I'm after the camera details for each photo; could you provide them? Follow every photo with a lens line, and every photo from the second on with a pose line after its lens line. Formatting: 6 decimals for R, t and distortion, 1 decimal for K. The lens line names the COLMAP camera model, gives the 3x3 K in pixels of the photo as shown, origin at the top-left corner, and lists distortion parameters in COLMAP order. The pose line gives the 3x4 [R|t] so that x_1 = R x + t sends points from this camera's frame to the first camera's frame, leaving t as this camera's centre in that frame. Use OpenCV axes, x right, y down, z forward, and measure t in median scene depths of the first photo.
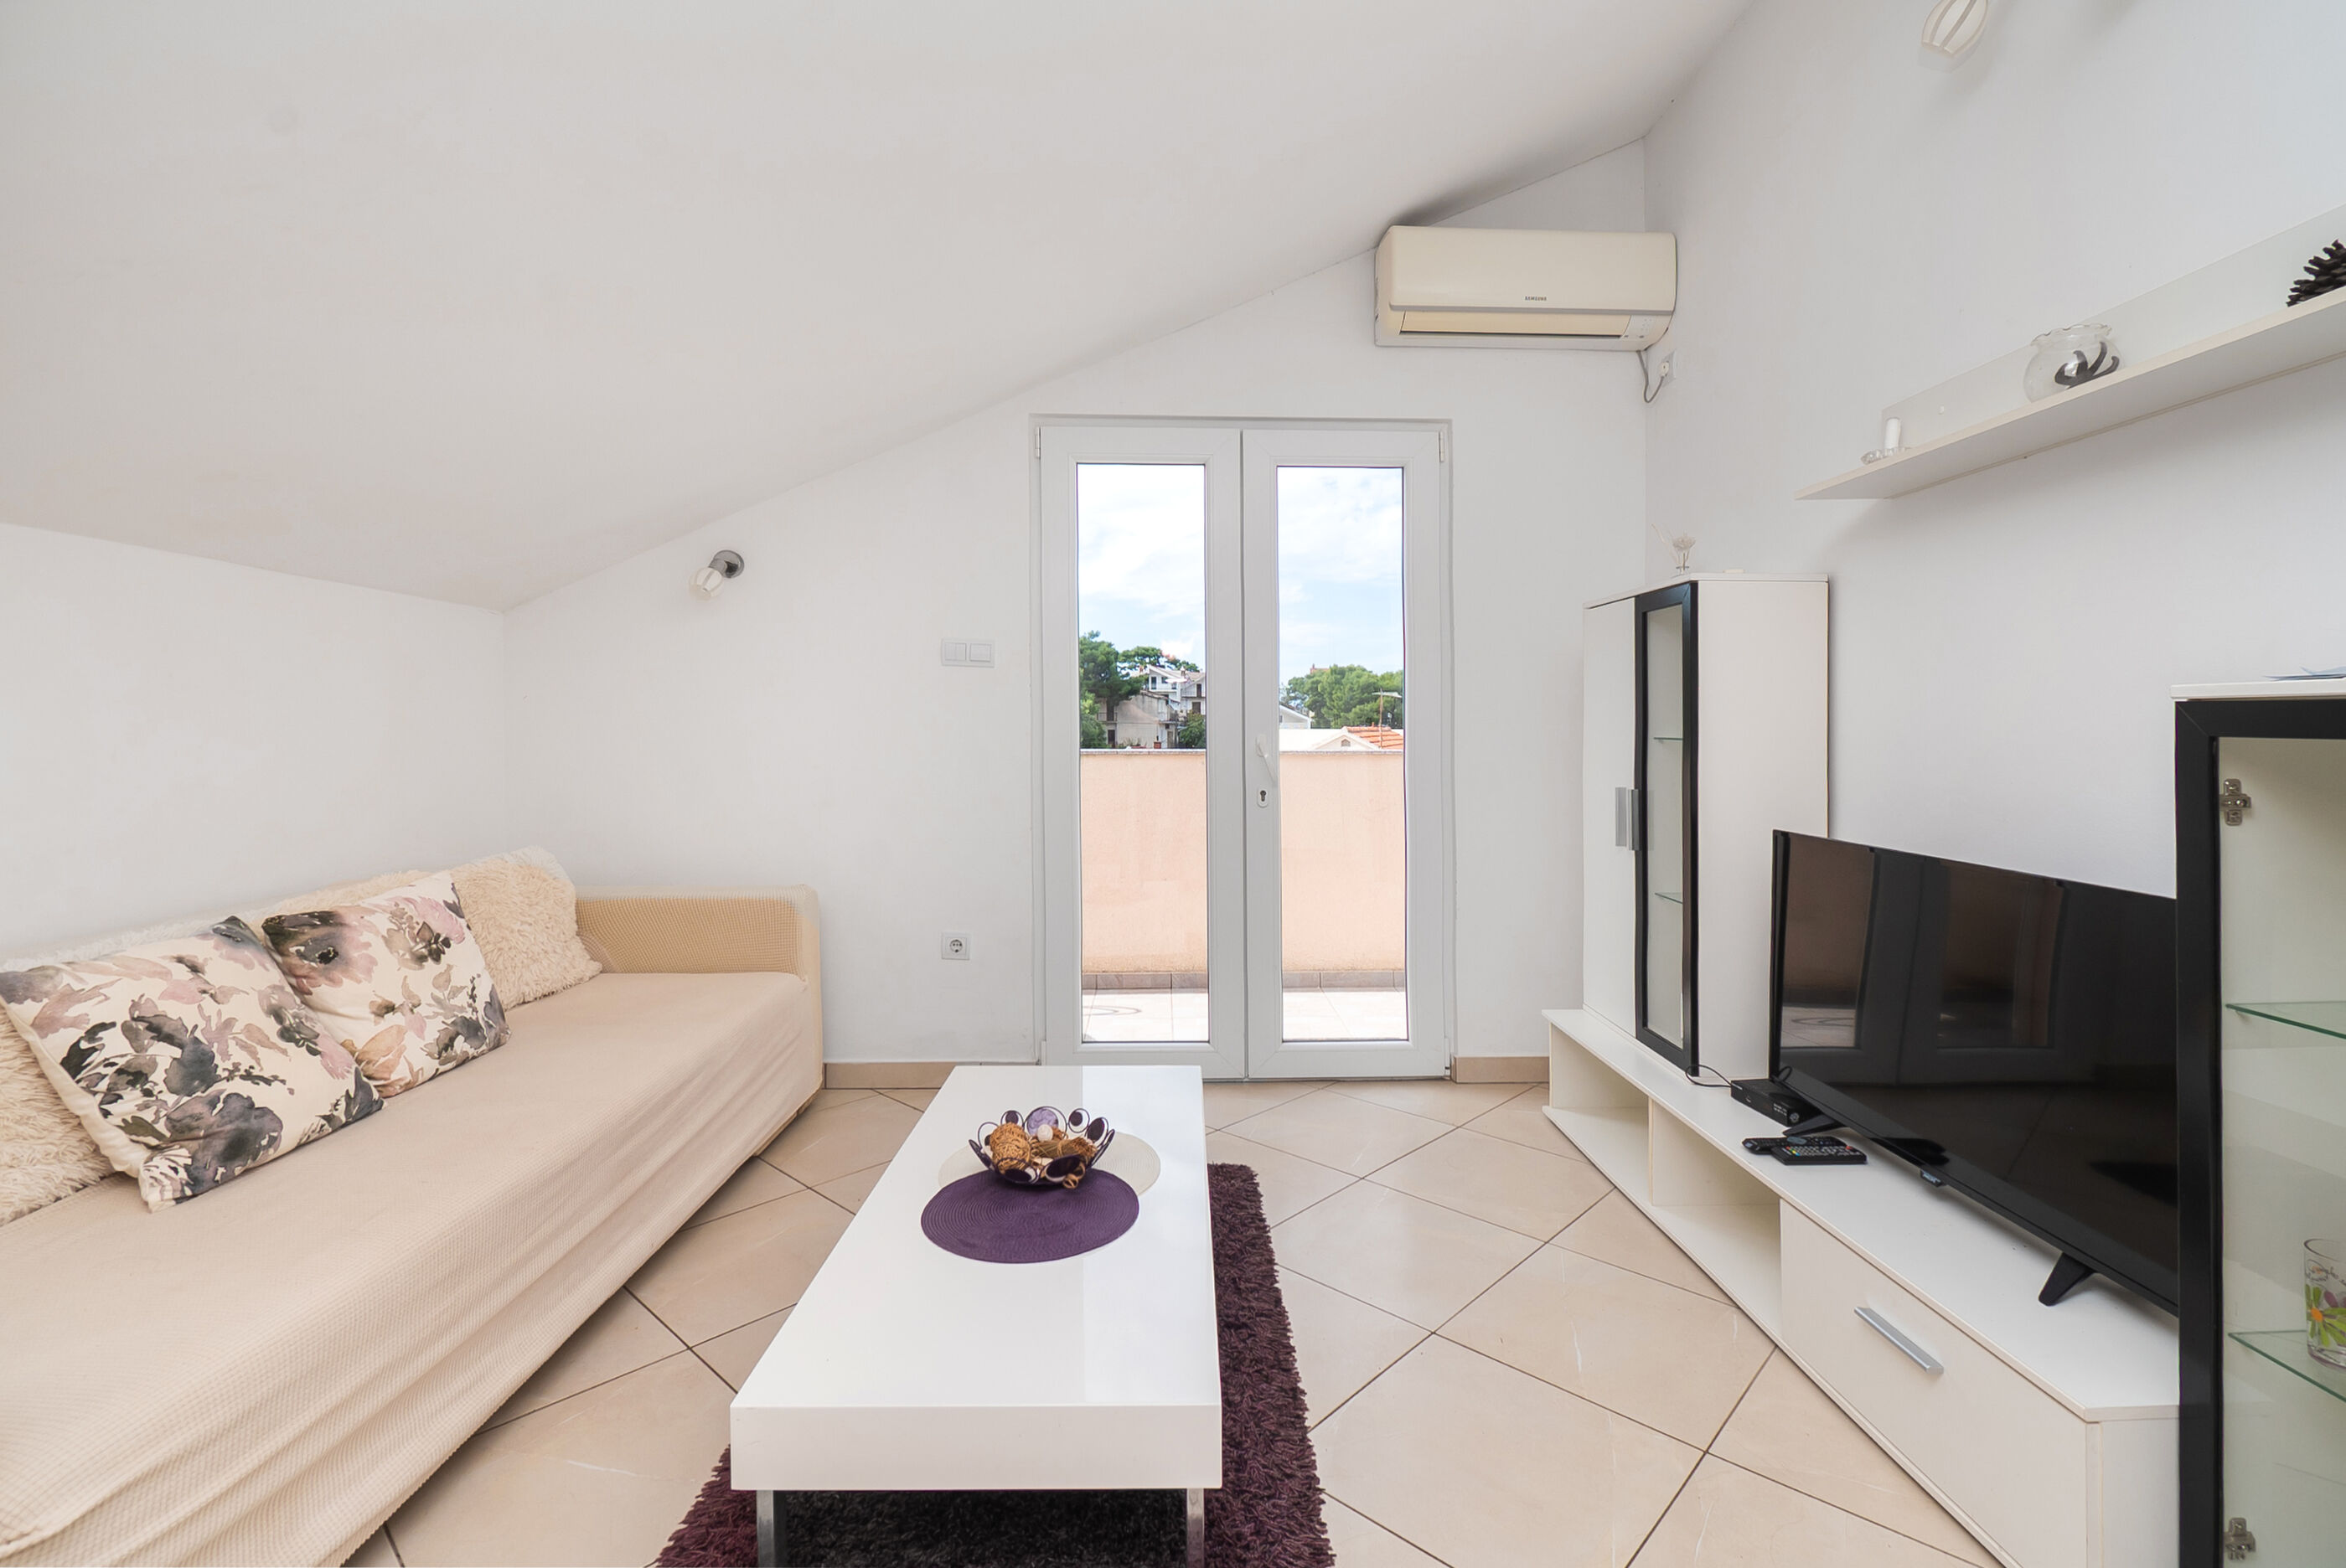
lens RADIAL K [[1078.5, 0, 1276.4], [0, 1078.5, 735.8], [0, 0, 1]] dist [-0.010470, -0.001076]
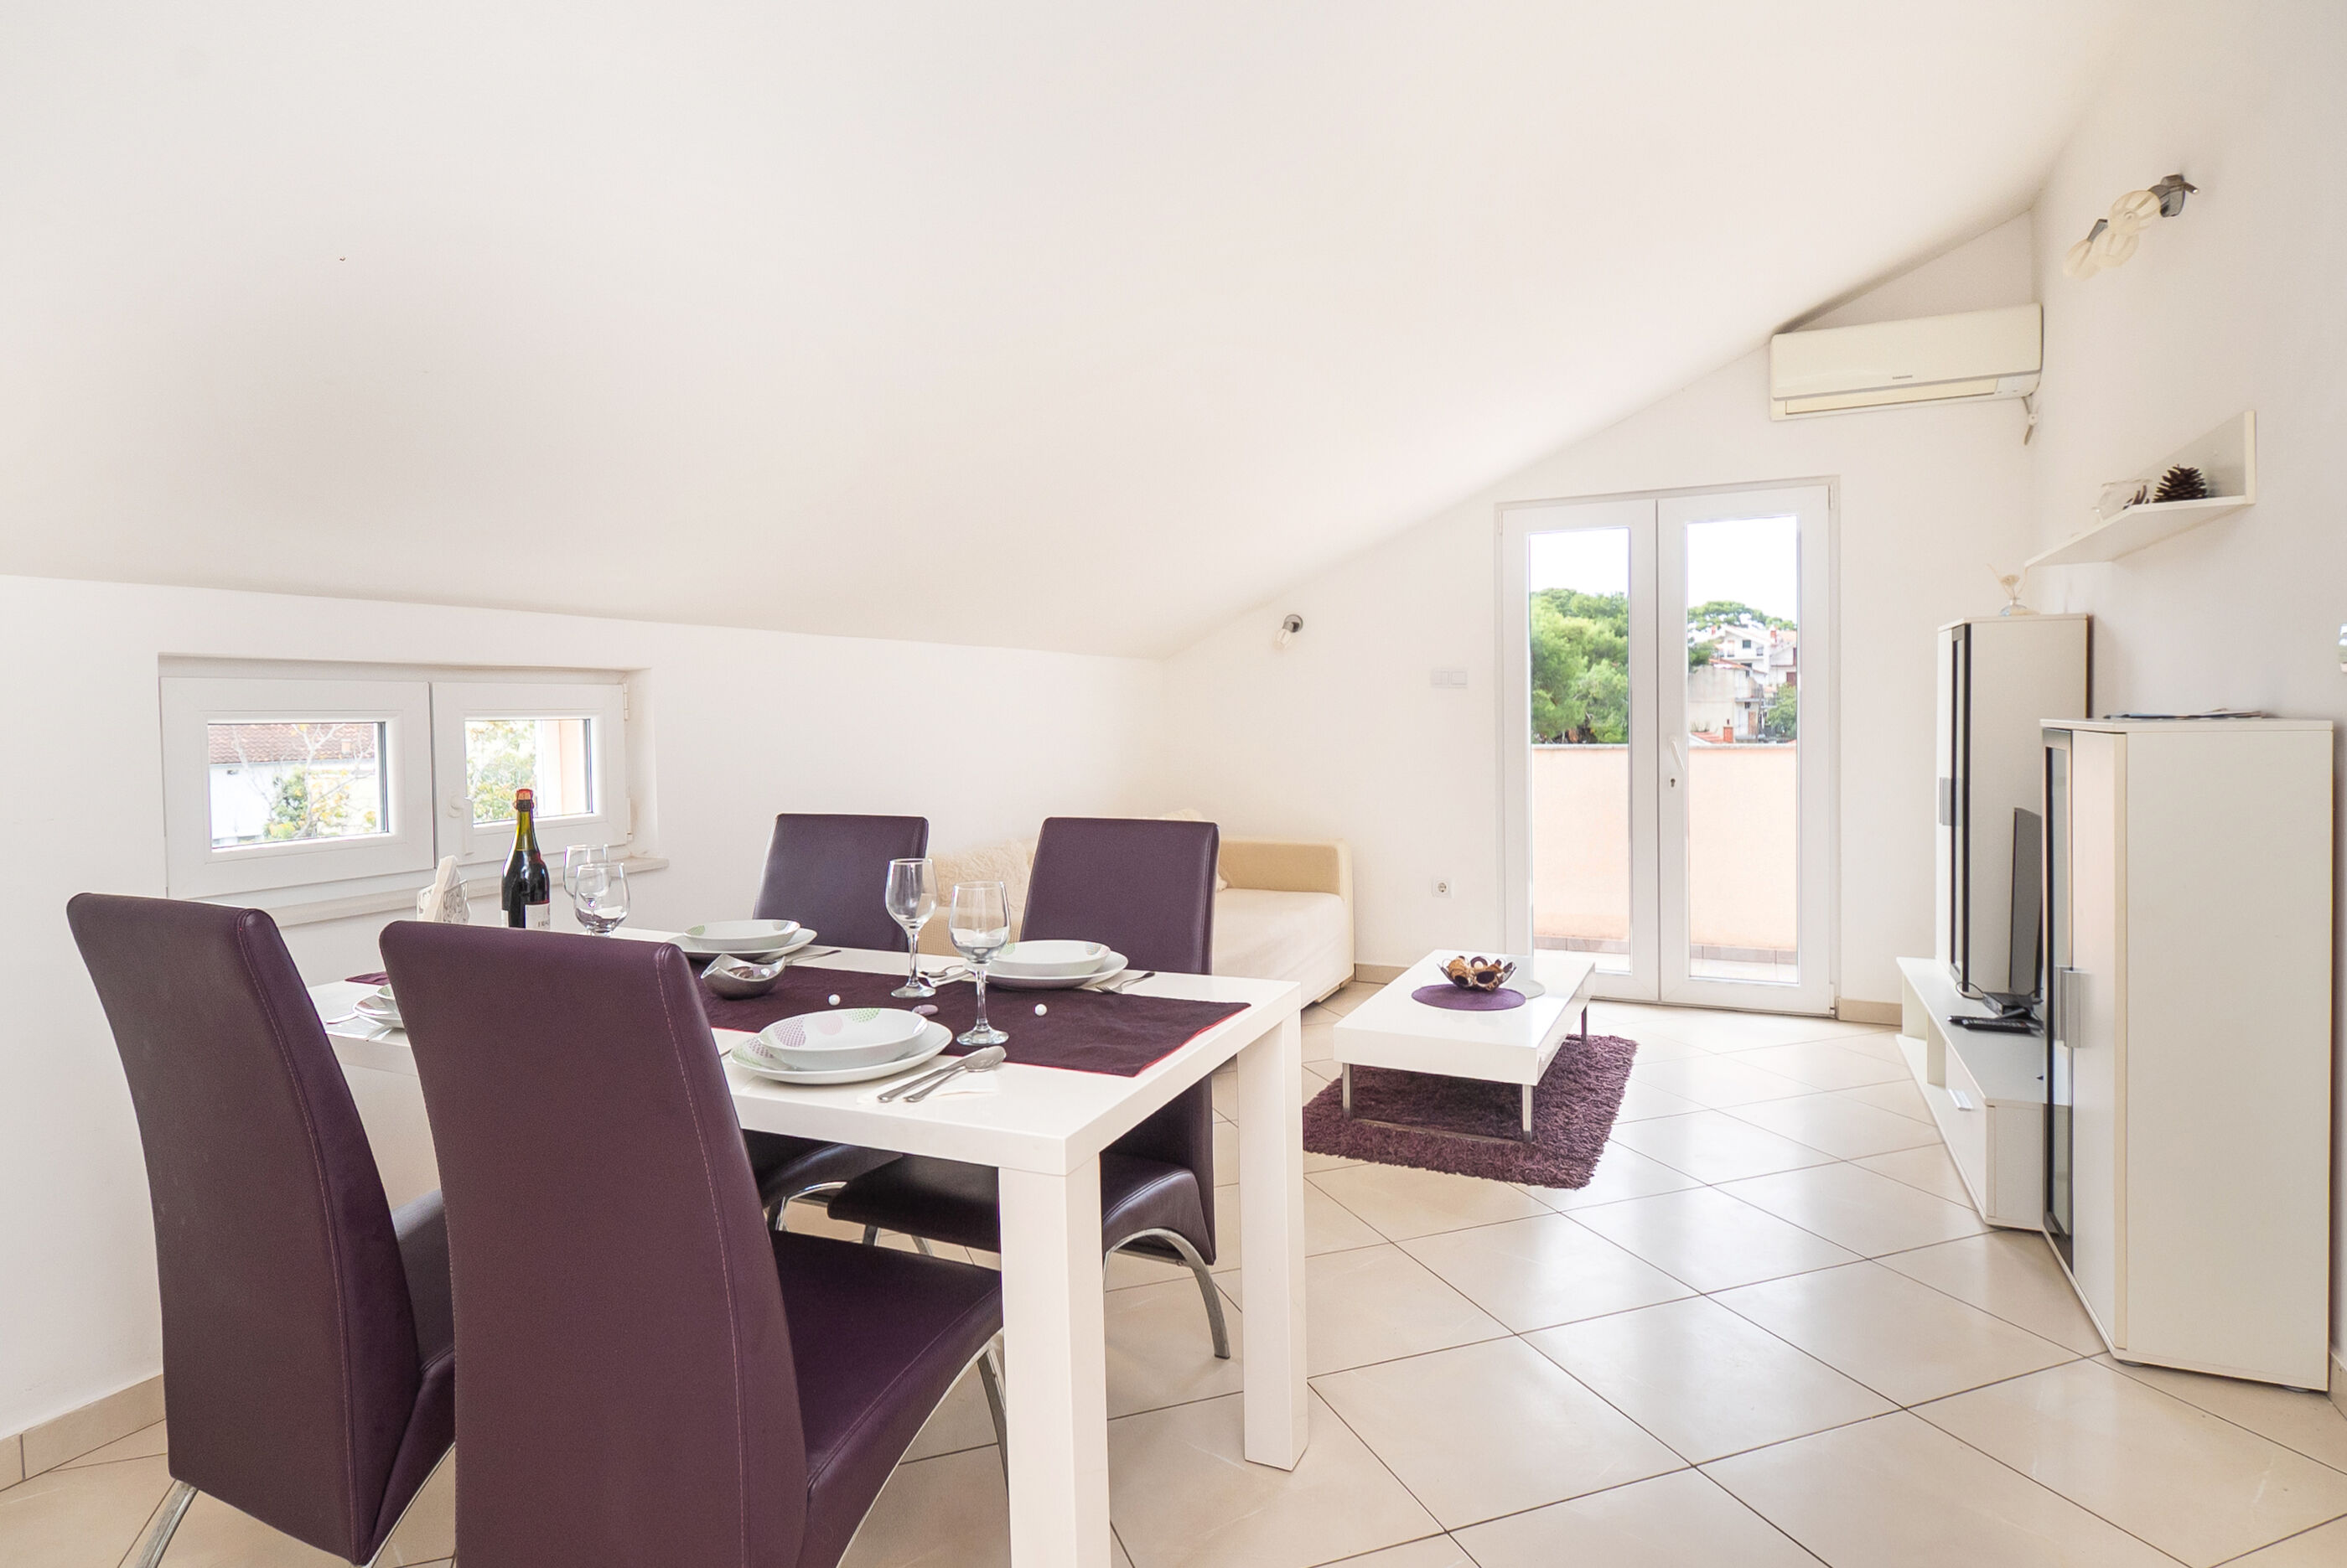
lens RADIAL K [[1261.7, 0, 1187.2], [0, 1261.7, 781.9], [0, 0, 1]] dist [0.004028, -0.000118]
pose [[0.871316, 0.012708, -0.490557, 0.346748], [0.010030, 0.998995, 0.043695, -0.028836], [0.490619, -0.042992, 0.870313, -0.937195]]
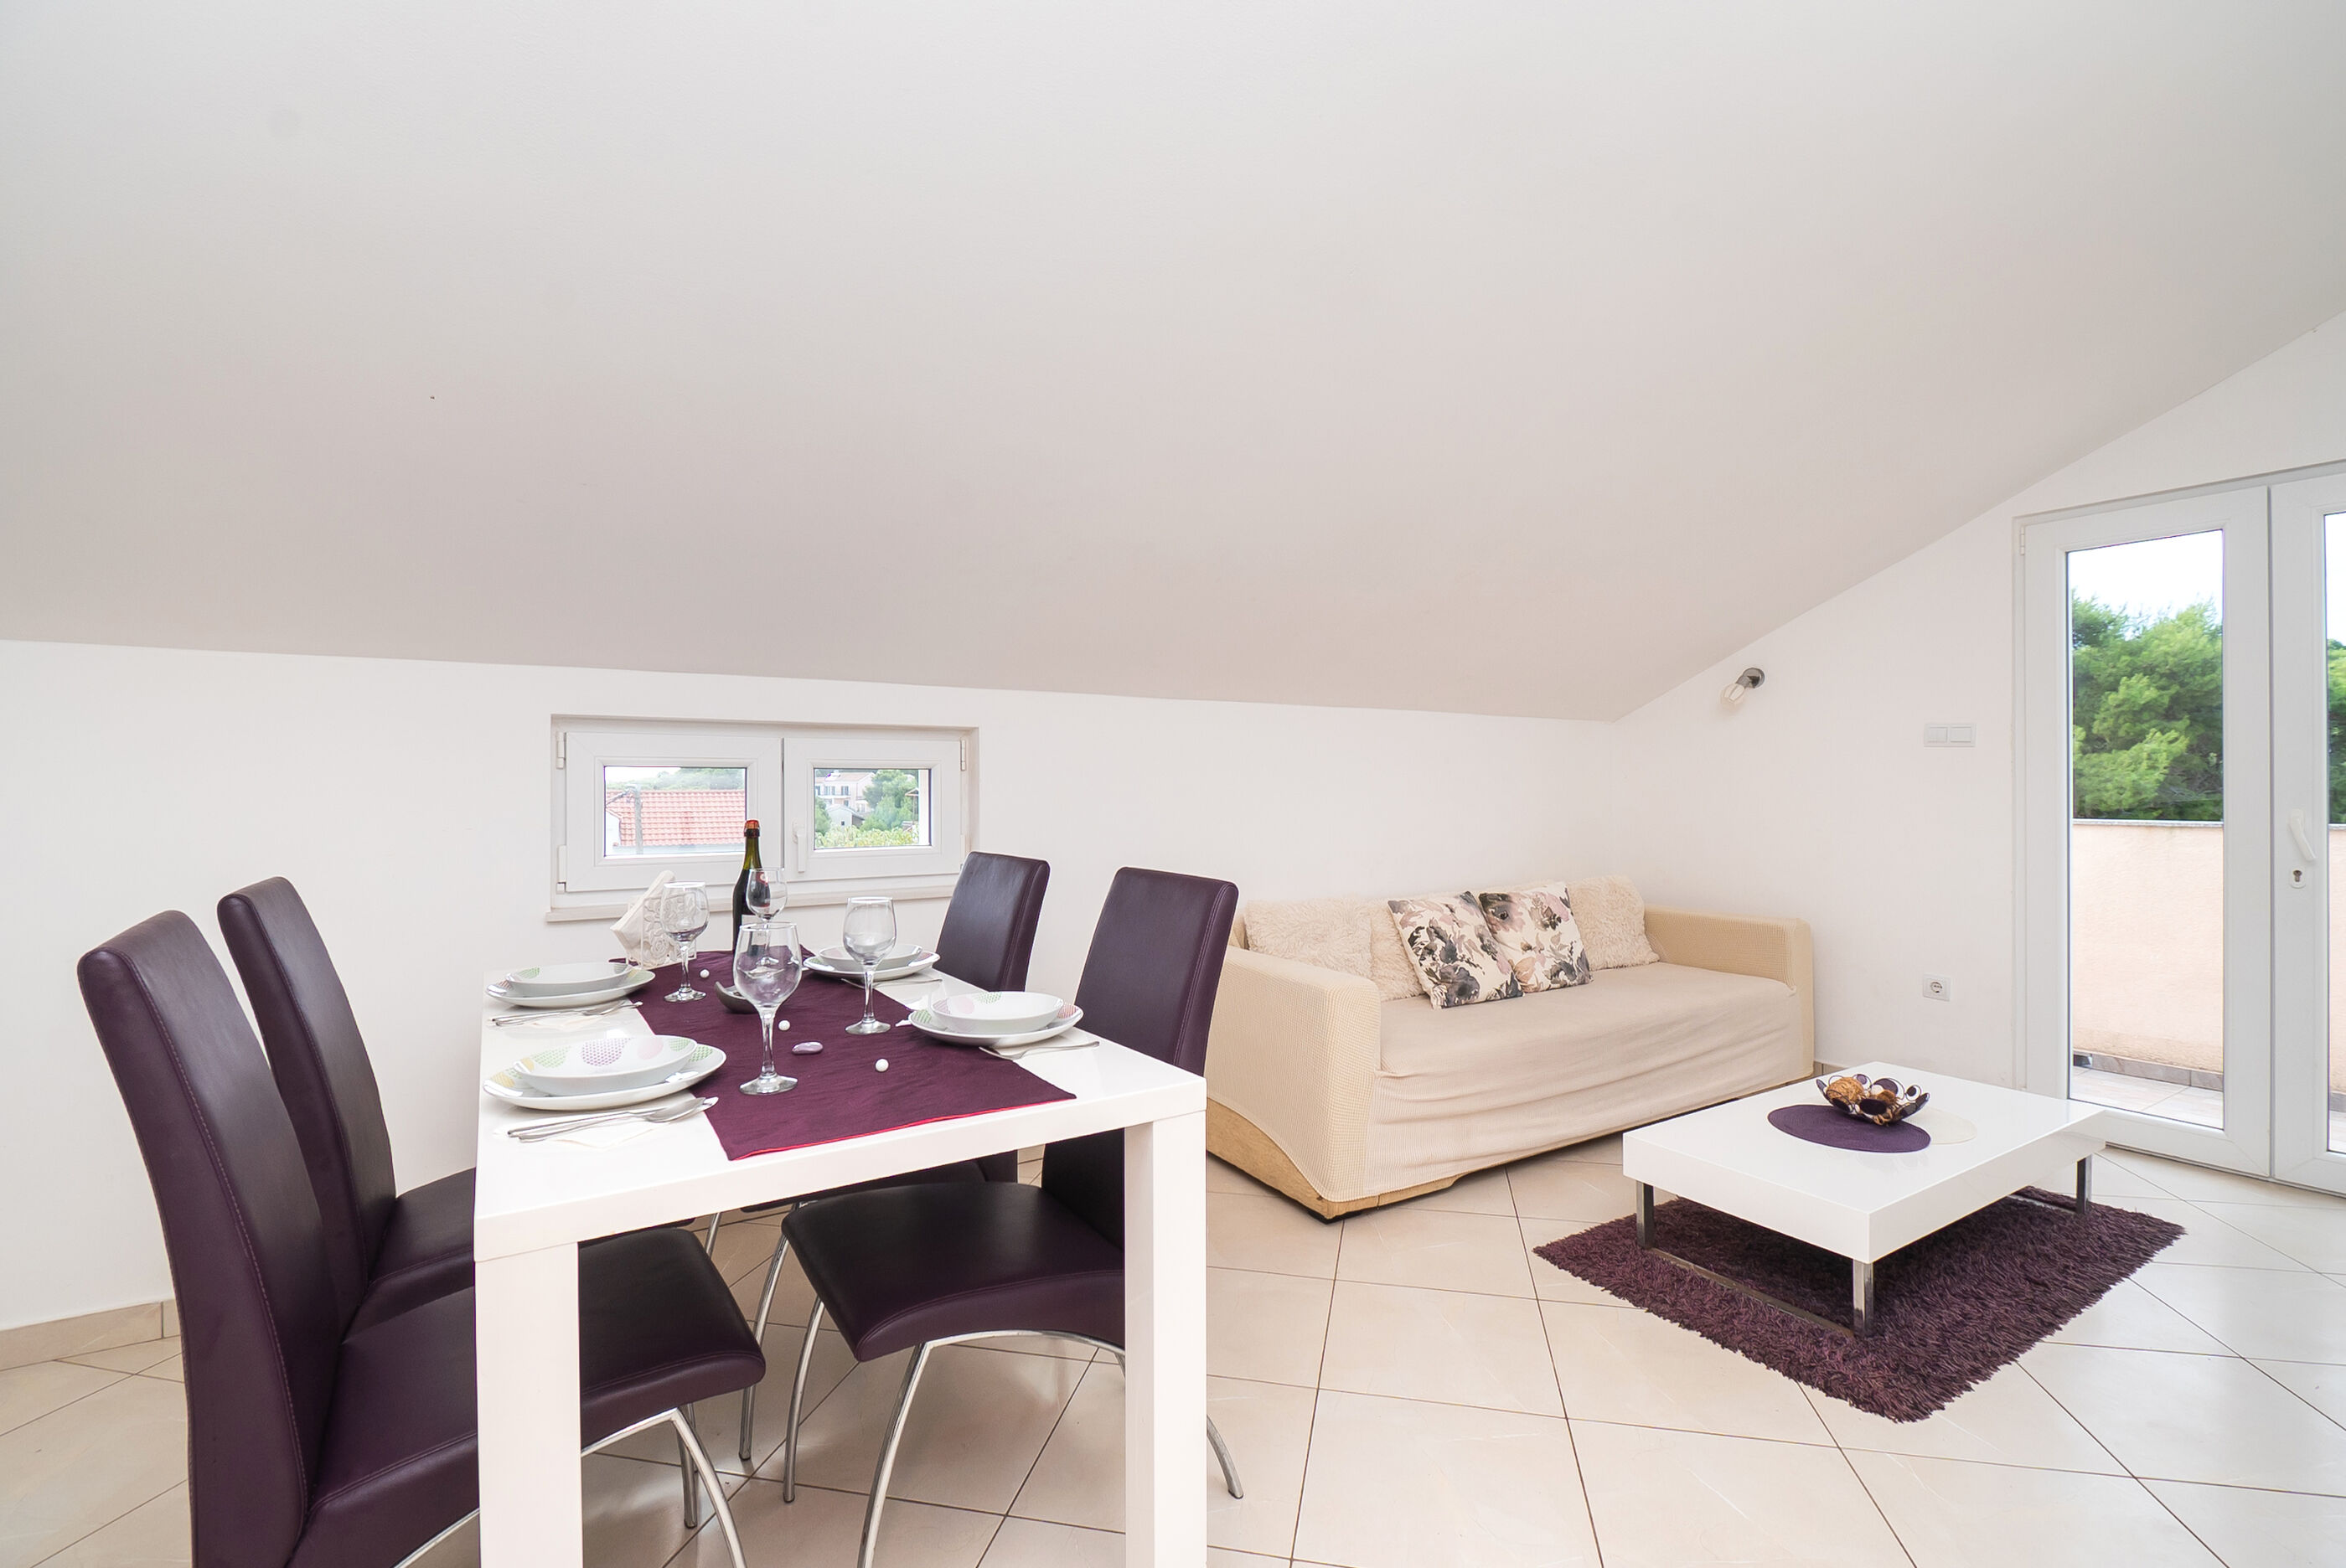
lens RADIAL K [[1078.5, 0, 1174.2], [0, 1078.5, 802.7], [0, 0, 1]] dist [-0.010470, -0.001076]
pose [[0.472630, 0.012457, -0.881173, 0.525183], [-0.008007, 0.999920, 0.009841, -0.014785], [0.881225, 0.002404, 0.472692, -0.434469]]
